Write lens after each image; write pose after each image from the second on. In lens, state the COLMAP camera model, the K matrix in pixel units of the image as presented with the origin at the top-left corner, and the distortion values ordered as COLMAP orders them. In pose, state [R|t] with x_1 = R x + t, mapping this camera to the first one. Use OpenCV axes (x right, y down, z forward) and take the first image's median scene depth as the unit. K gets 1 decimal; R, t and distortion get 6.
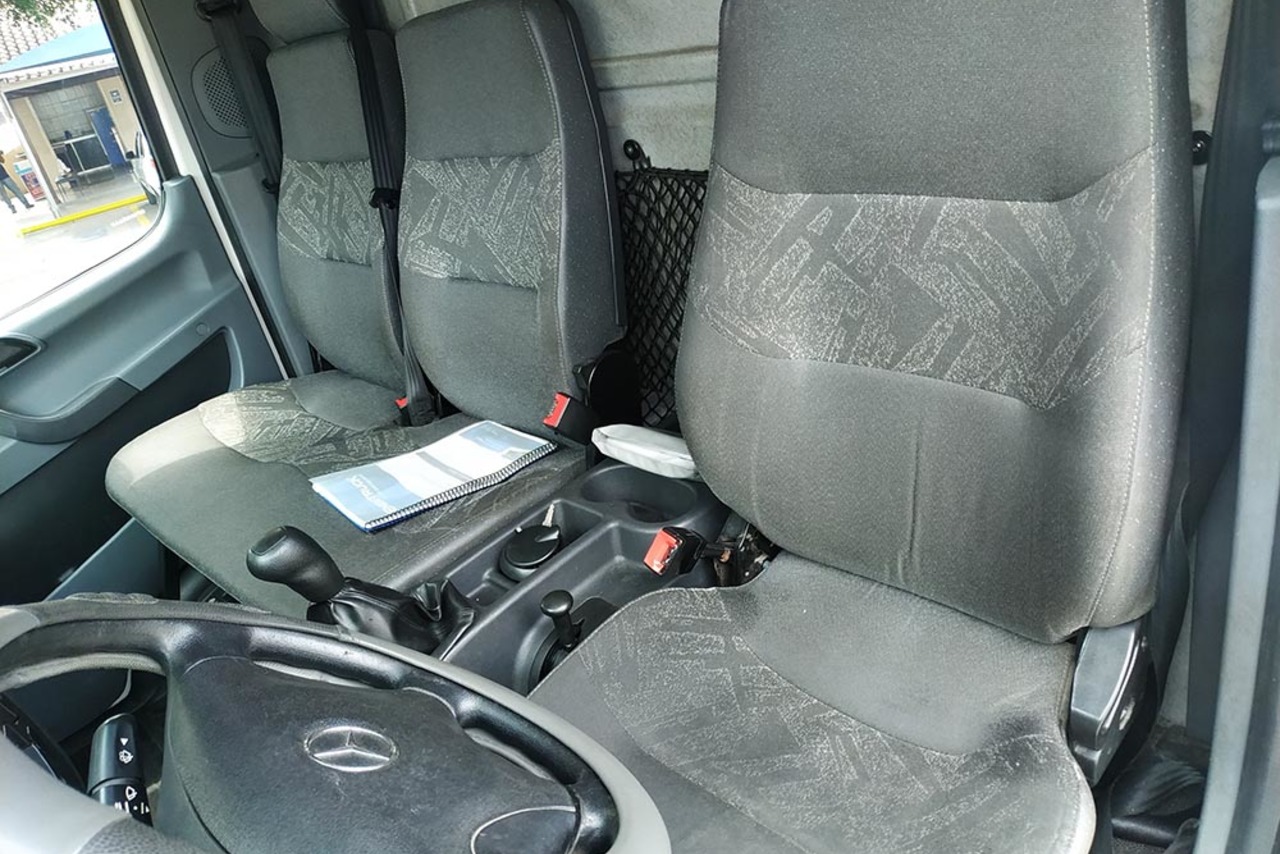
lens RADIAL K [[946.0, 0, 629.6], [0, 946.0, 425.1], [0, 0, 1]] dist [-0.001069, -0.005547]
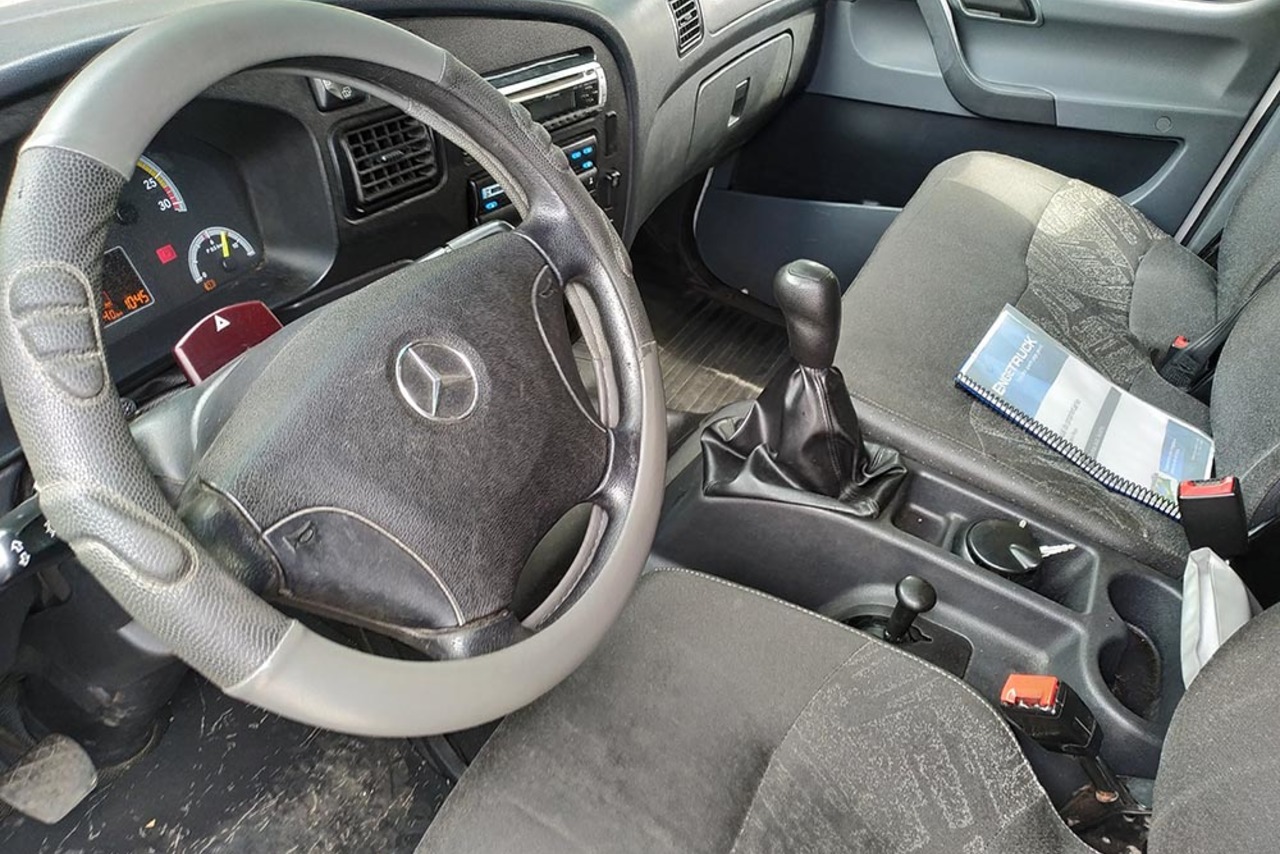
lens RADIAL K [[946.0, 0, 629.6], [0, 946.0, 425.1], [0, 0, 1]] dist [-0.001069, -0.005547]
pose [[0.260012, 0.812602, -0.521606, 0.127193], [-0.660028, 0.543855, 0.518252, -0.112526], [0.704810, 0.209523, 0.677748, 0.206680]]
